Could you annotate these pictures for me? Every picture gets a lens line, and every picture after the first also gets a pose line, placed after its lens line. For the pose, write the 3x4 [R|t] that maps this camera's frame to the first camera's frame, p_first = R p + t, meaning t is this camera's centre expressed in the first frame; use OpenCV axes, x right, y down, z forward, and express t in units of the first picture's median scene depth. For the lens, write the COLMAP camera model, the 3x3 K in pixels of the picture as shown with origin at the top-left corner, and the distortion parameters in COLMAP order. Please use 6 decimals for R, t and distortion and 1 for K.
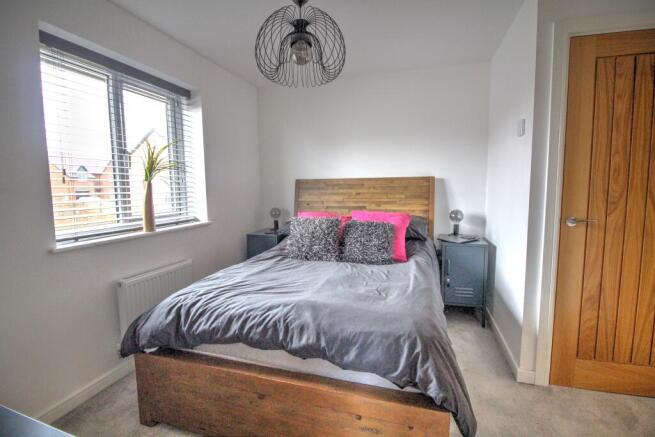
lens RADIAL K [[306.1, 0, 326.8], [0, 306.1, 217.0], [0, 0, 1]] dist [-0.004795, -0.000696]
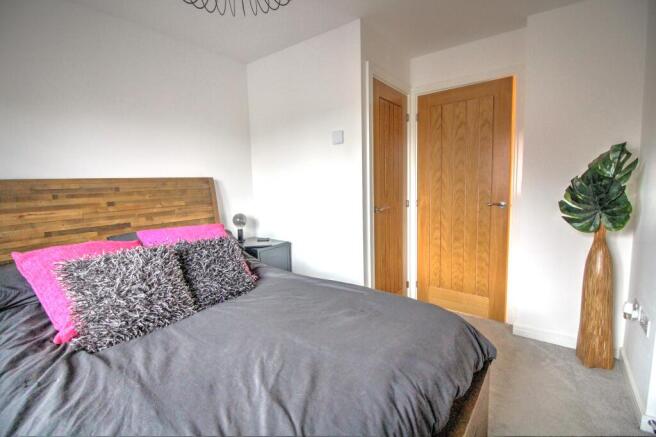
lens RADIAL K [[306.6, 0, 324.5], [0, 306.6, 213.8], [0, 0, 1]] dist [-0.004795, -0.000696]
pose [[0.347999, -0.092747, 0.932896, -0.344551], [0.117283, 0.991584, 0.054831, -0.042809], [-0.930130, 0.090332, 0.355947, 0.418478]]
